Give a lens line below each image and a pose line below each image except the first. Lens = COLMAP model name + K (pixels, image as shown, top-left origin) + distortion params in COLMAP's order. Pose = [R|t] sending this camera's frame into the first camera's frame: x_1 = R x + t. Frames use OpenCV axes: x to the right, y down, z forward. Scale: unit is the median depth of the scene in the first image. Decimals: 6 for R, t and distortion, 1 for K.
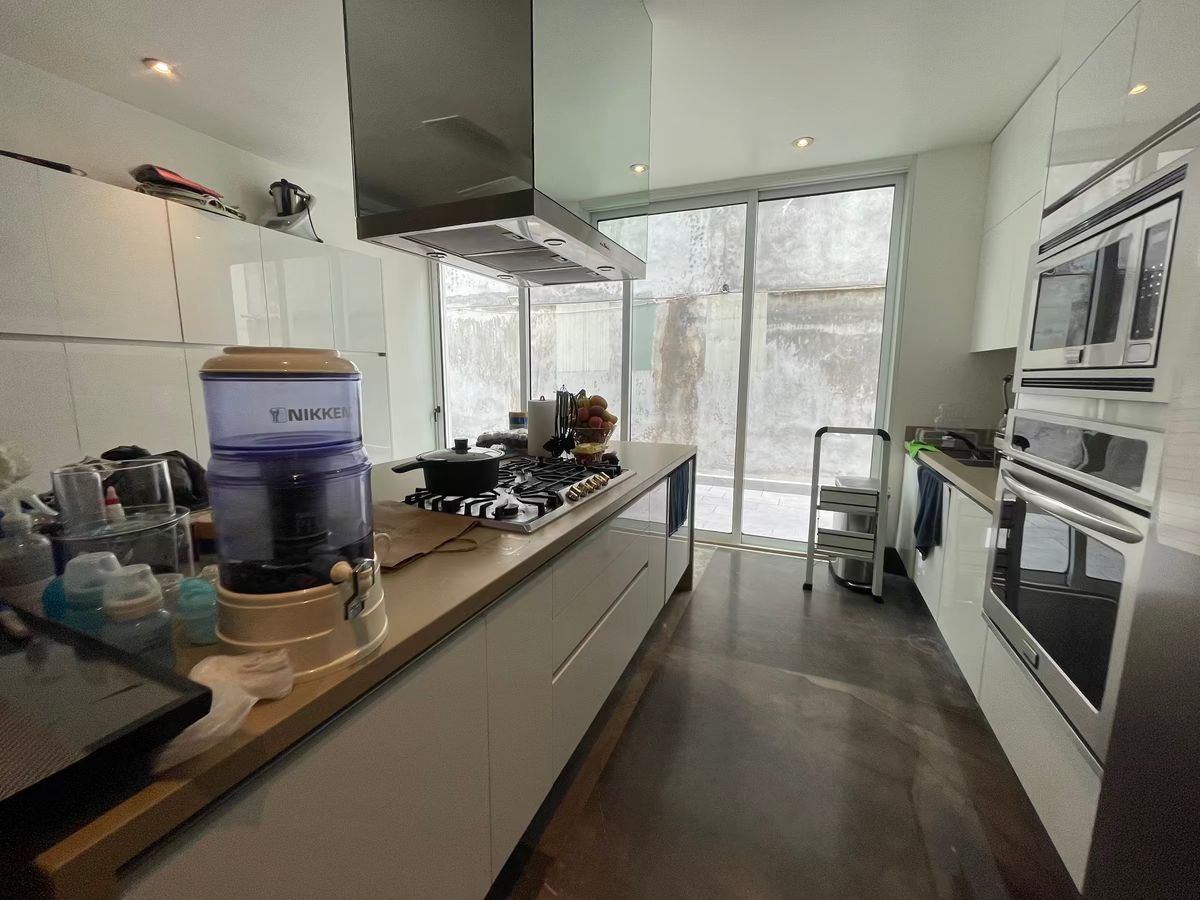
lens RADIAL K [[483.2, 0, 606.5], [0, 483.2, 444.9], [0, 0, 1]] dist [-0.001223, 0.000396]
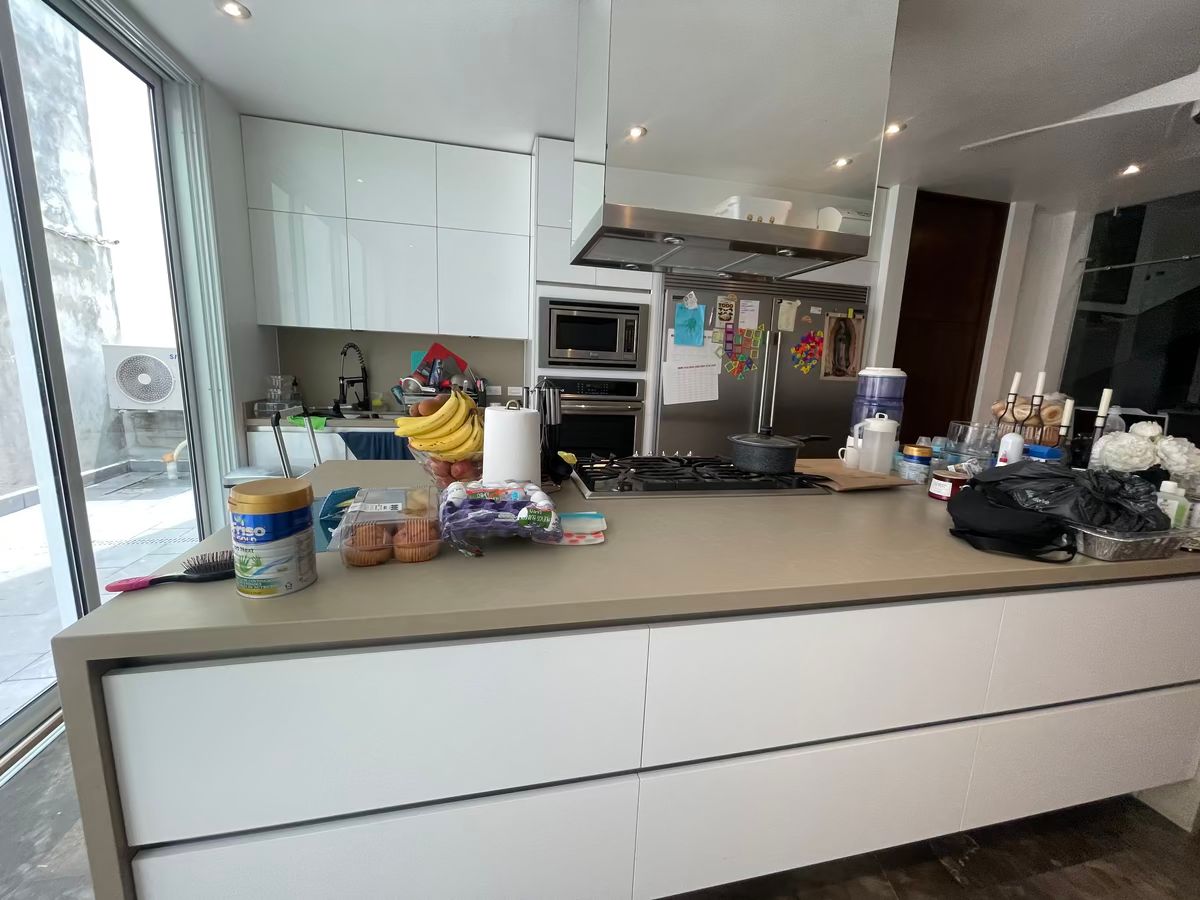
lens RADIAL K [[483.2, 0, 595.9], [0, 483.2, 448.7], [0, 0, 1]] dist [-0.001223, 0.000396]
pose [[-0.572685, -0.172376, 0.801447, -0.298133], [0.075156, 0.962486, 0.260716, -0.084270], [-0.816323, 0.209542, -0.538246, 0.568276]]
